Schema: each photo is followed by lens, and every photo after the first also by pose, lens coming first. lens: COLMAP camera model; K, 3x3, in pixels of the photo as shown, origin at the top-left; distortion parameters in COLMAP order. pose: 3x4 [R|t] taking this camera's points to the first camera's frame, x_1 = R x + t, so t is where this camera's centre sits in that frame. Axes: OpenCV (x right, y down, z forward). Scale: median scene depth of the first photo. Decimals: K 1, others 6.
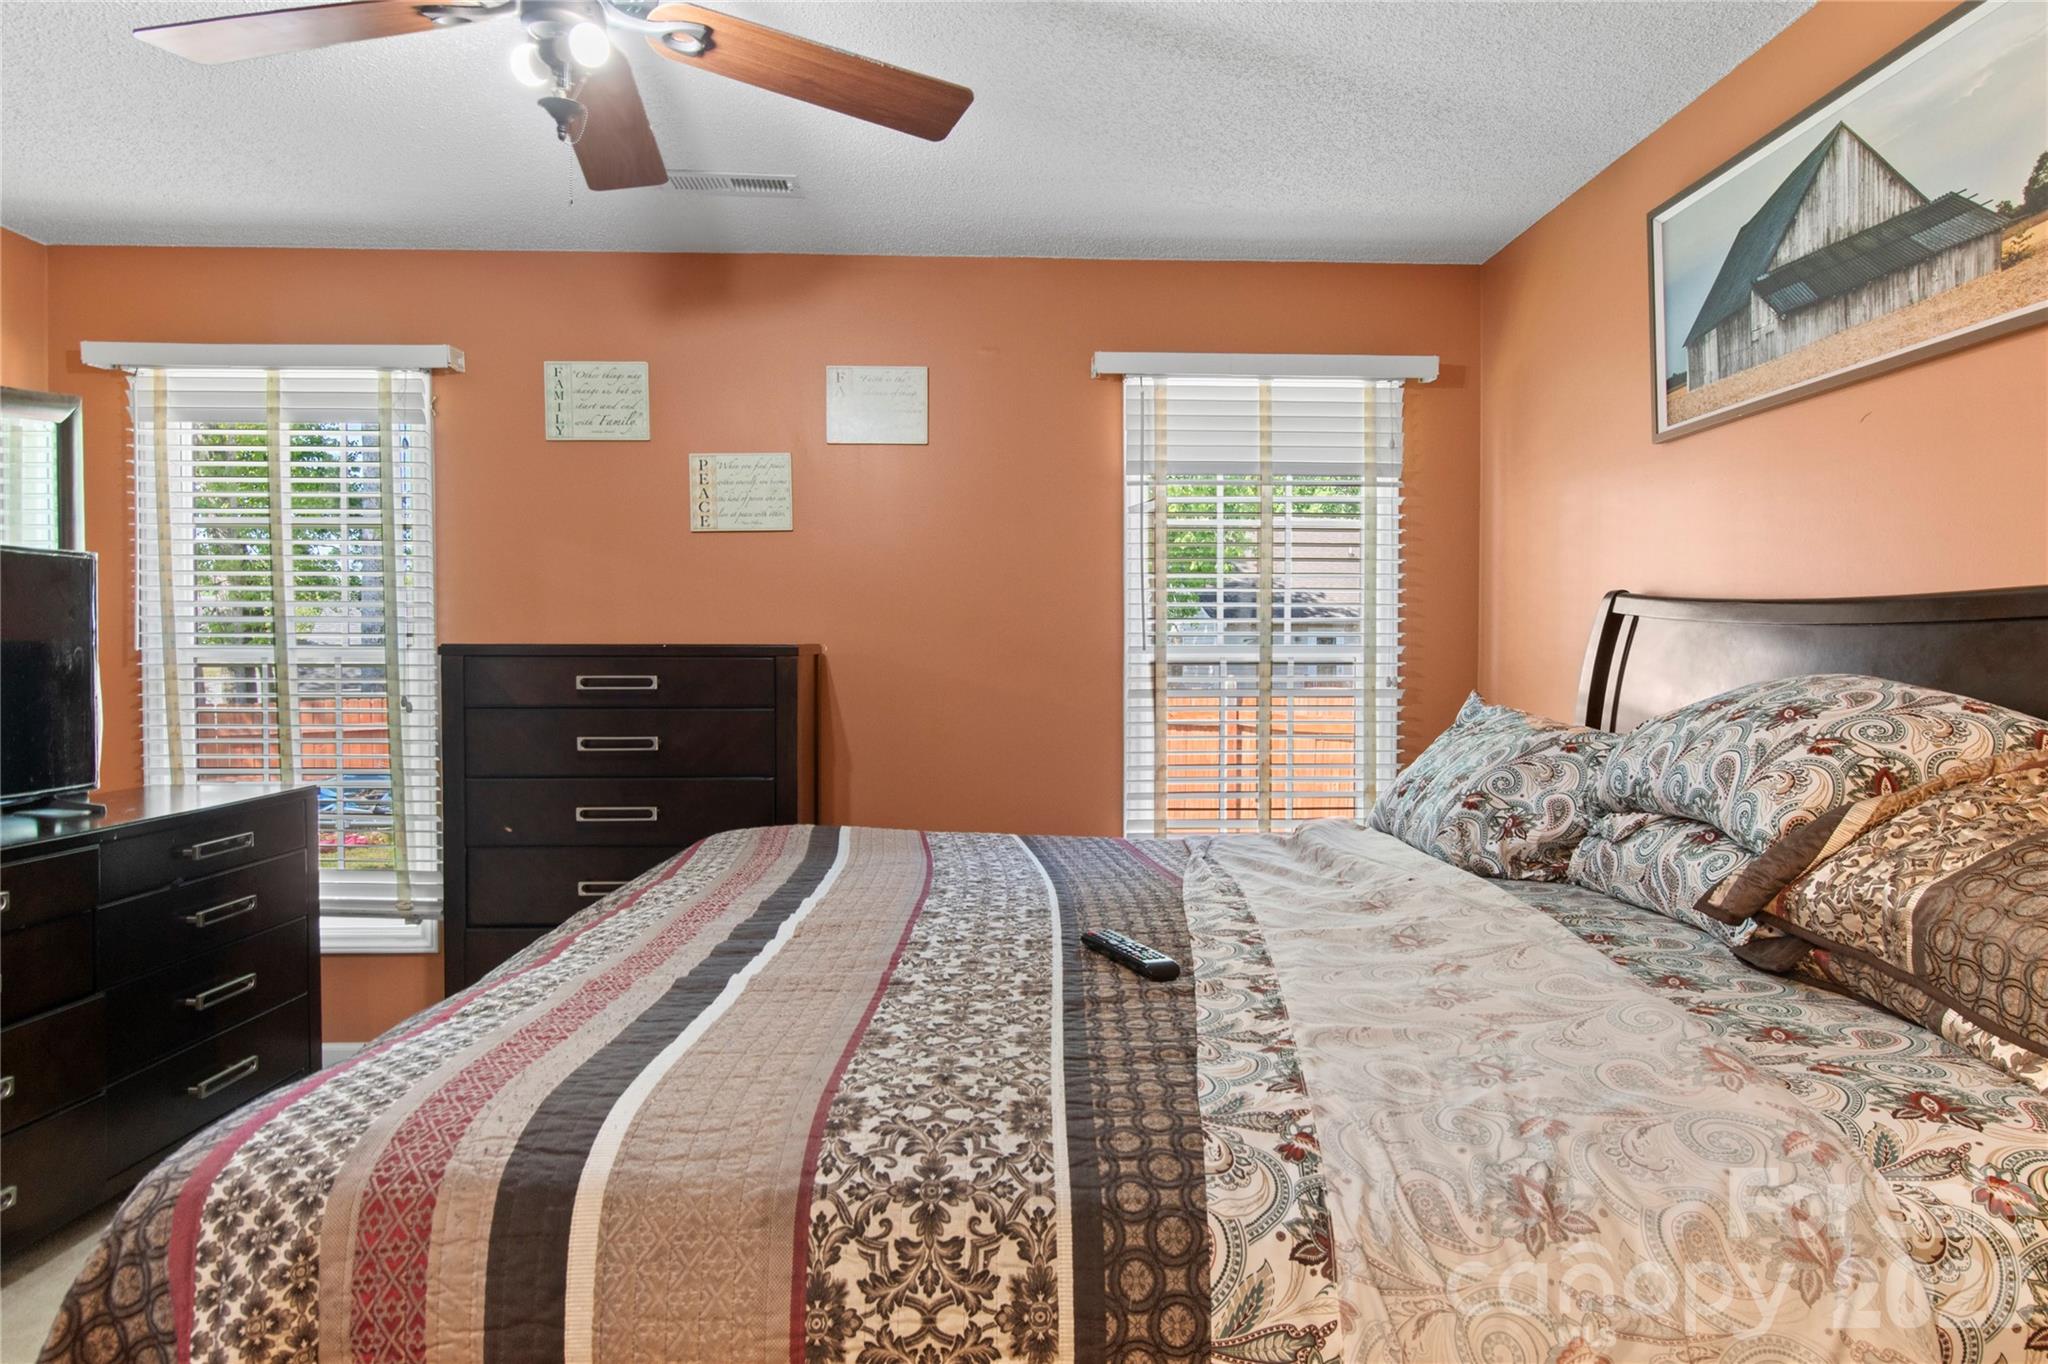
lens RADIAL K [[1247.2, 0, 1024.0], [0, 1247.2, 682.0], [0, 0, 1]] dist [-0.004273, 0.005252]
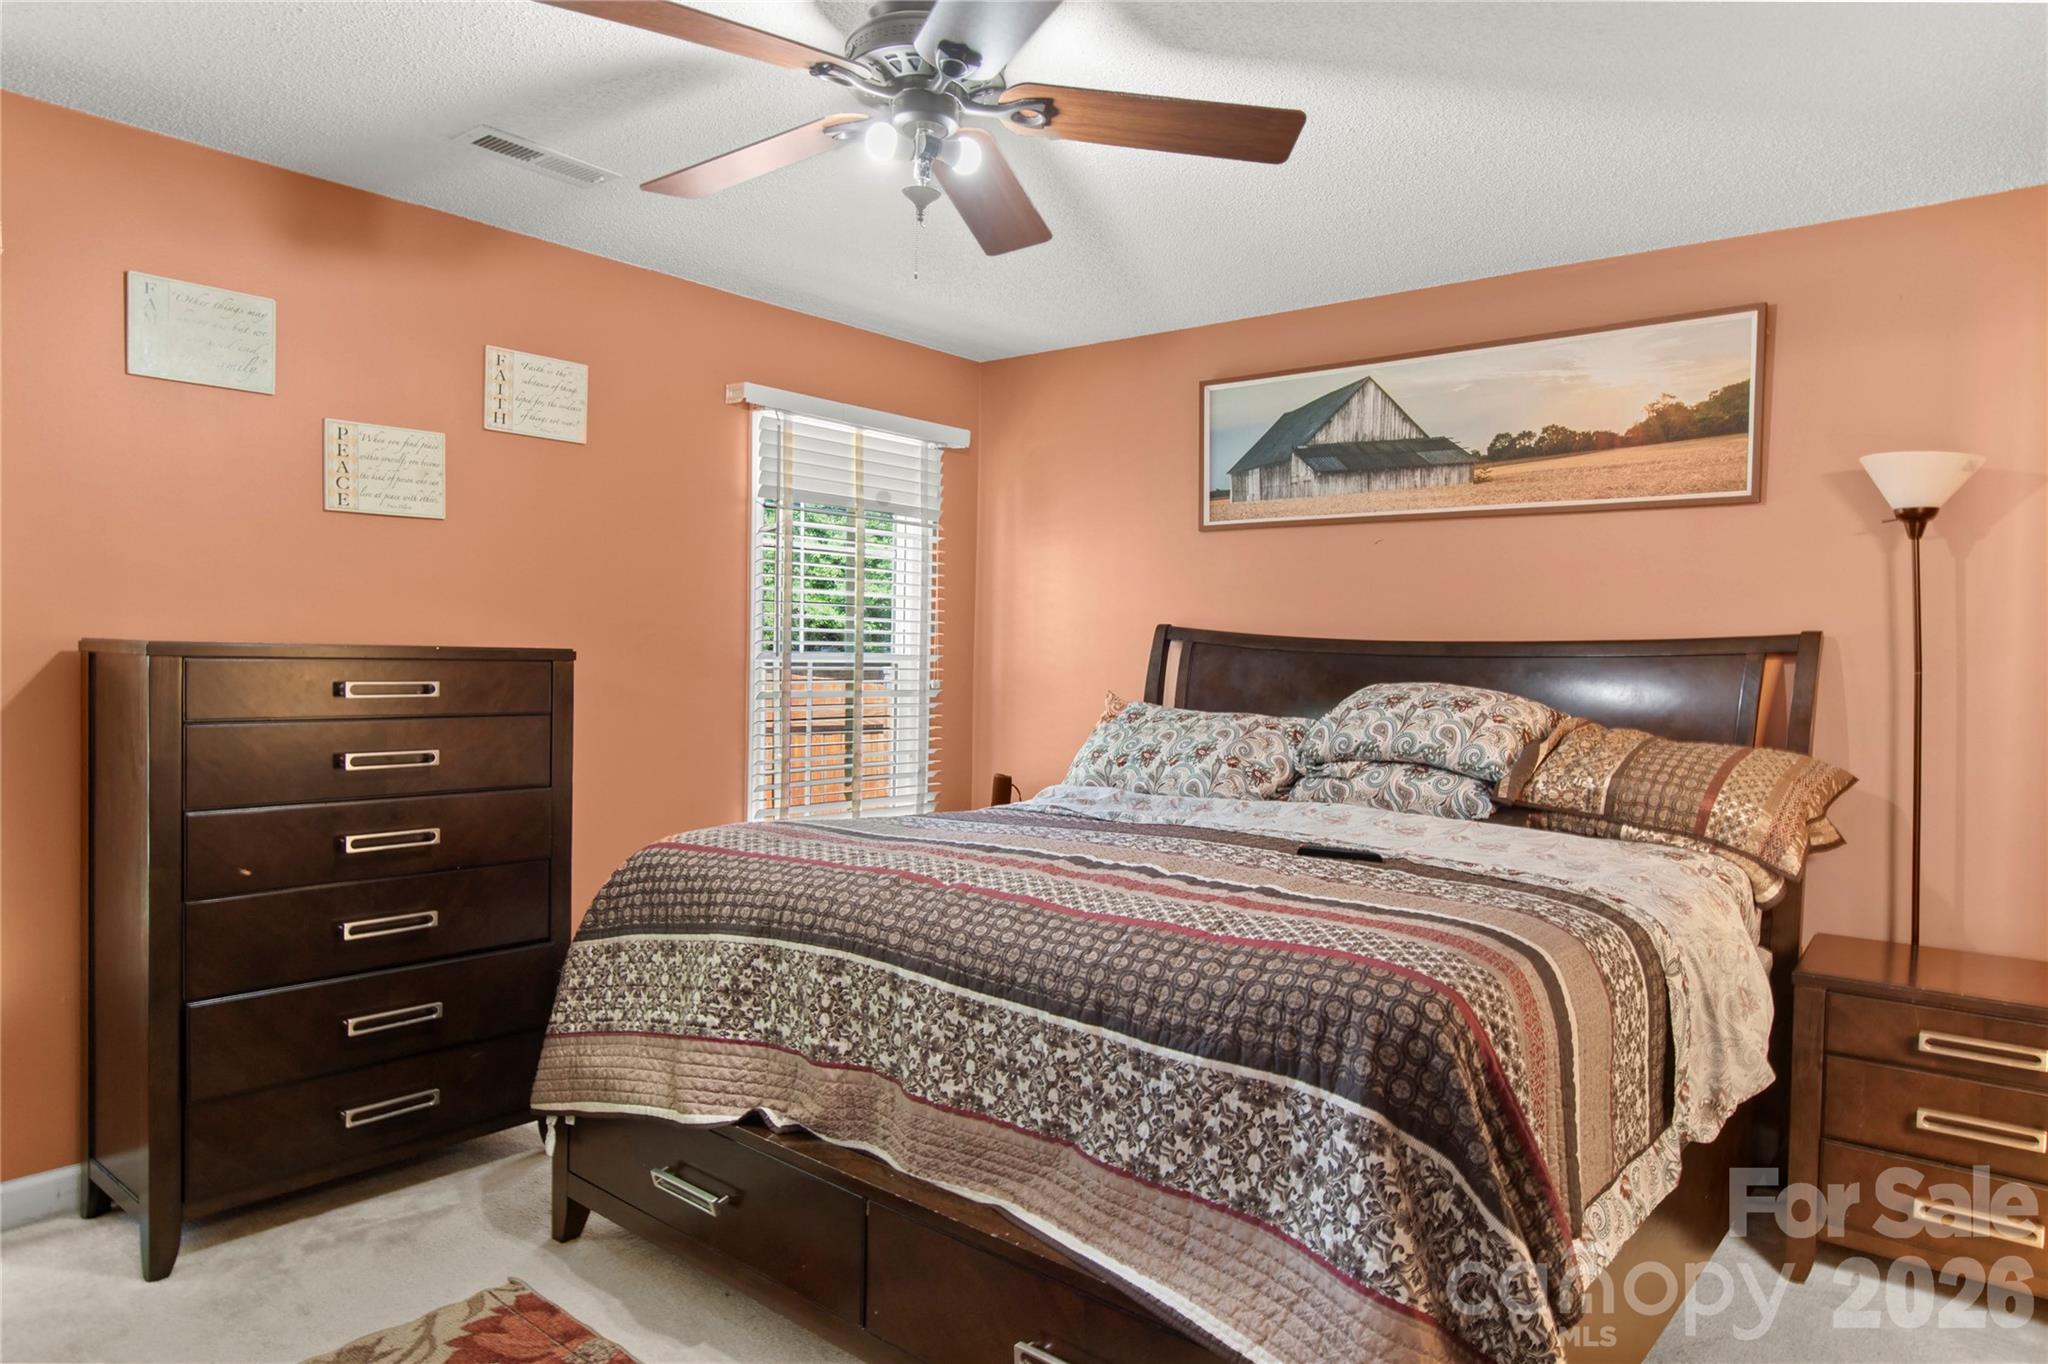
lens RADIAL K [[1266.7, 0, 1042.8], [0, 1266.7, 703.6], [0, 0, 1]] dist [-0.011168, 0.000873]
pose [[0.671942, -0.015778, 0.740435, -0.947816], [-0.000019, 0.999773, 0.021321, -0.012768], [-0.740603, -0.014341, 0.671789, 0.102499]]
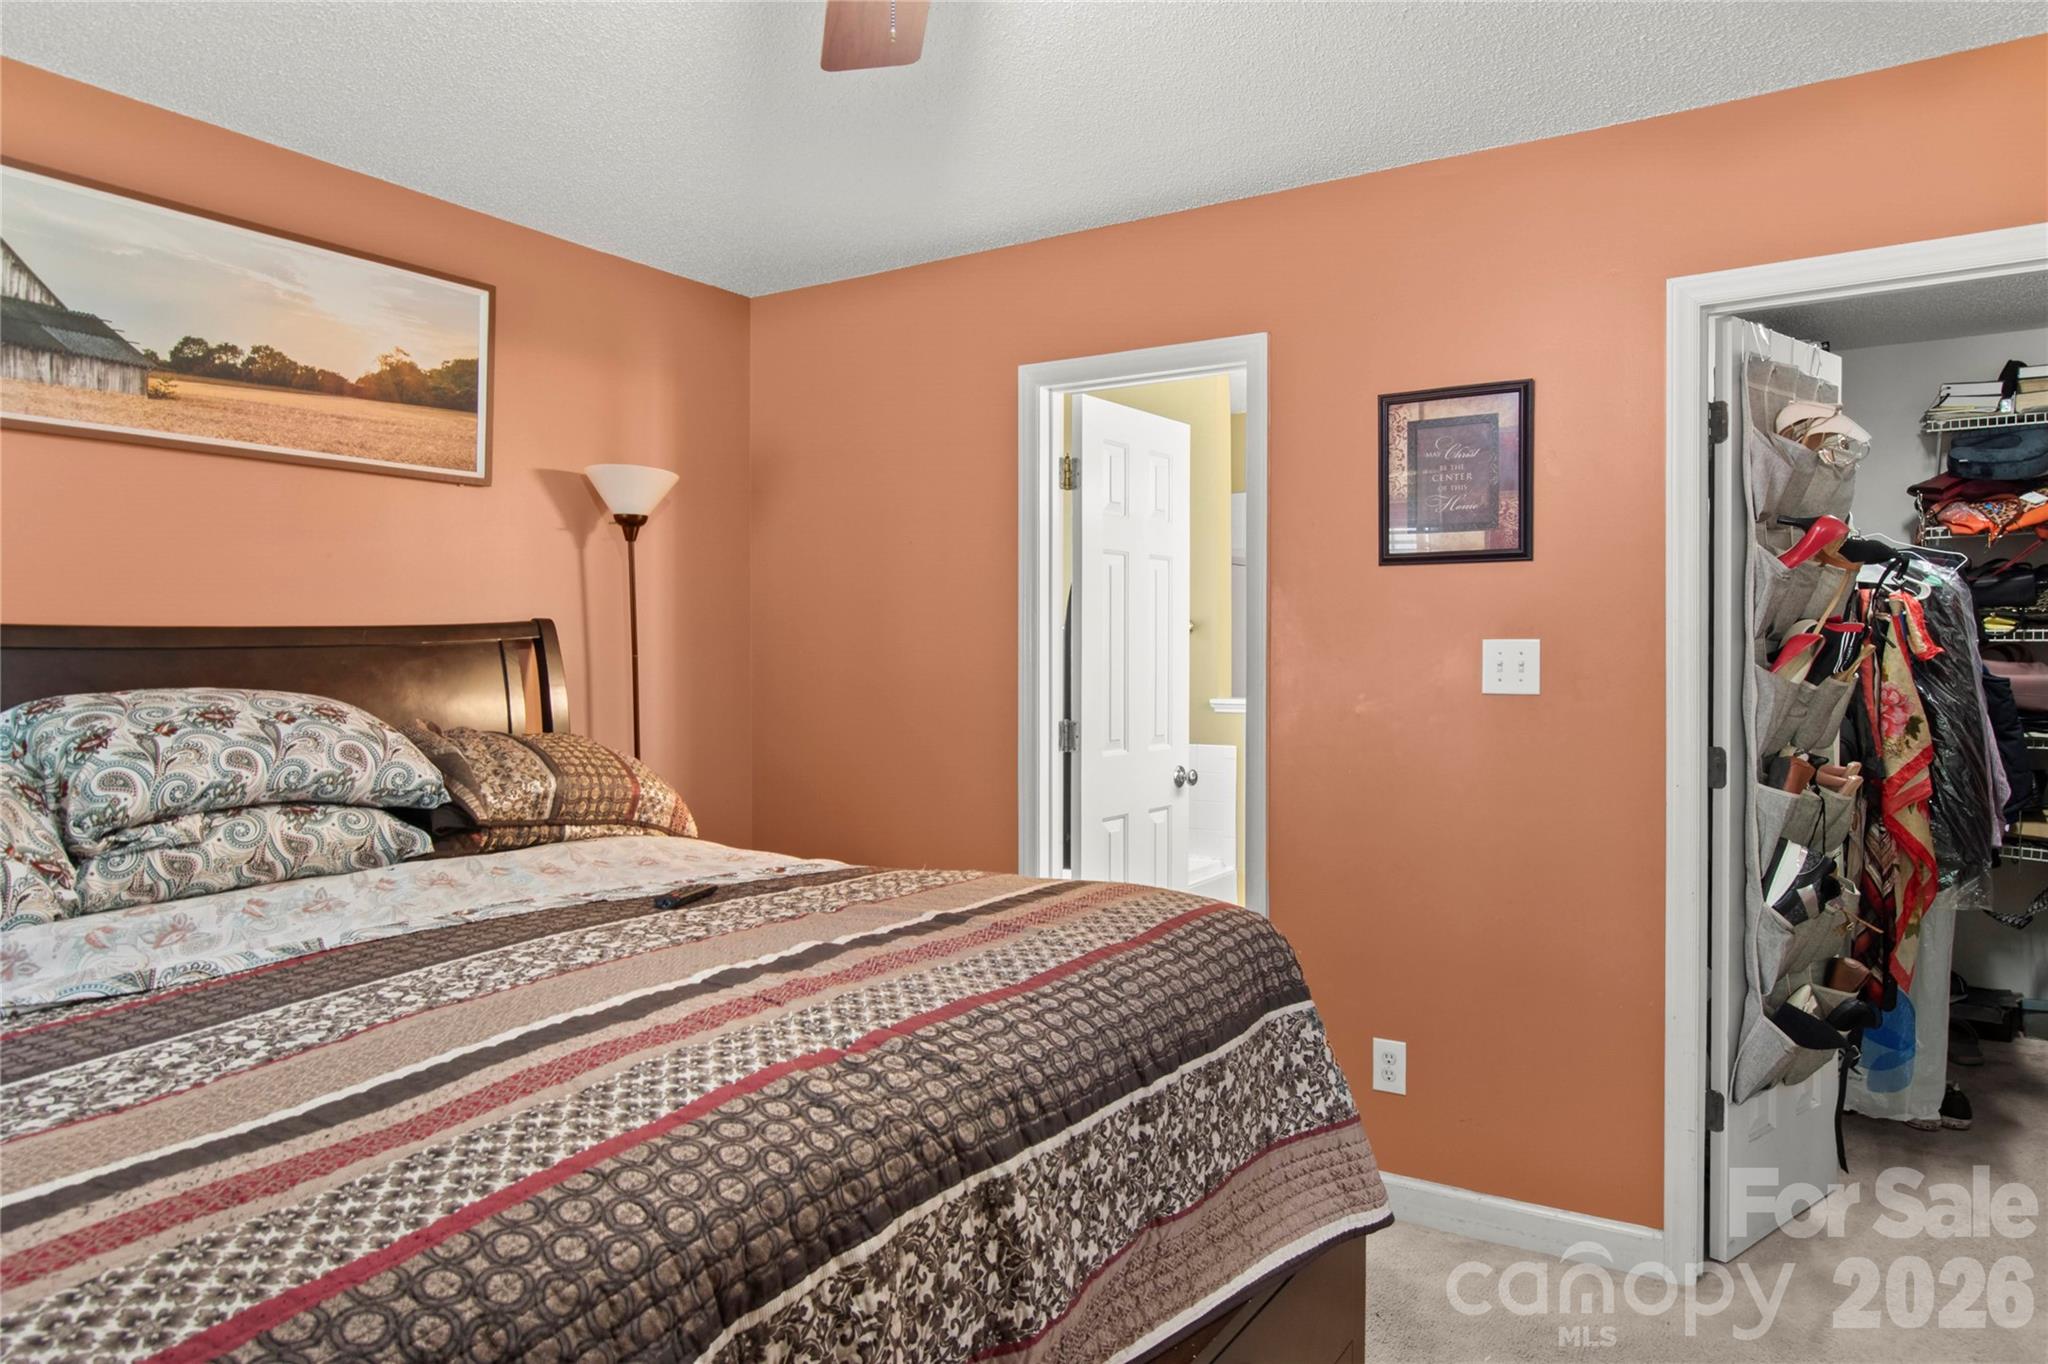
lens RADIAL K [[1301.3, 0, 1033.9], [0, 1301.3, 657.8], [0, 0, 1]] dist [0.001057, 0.001612]
pose [[-0.821263, -0.008696, 0.570483, -0.681146], [0.011058, 0.999453, 0.031154, -0.056292], [-0.570442, 0.031894, -0.820718, 1.280786]]
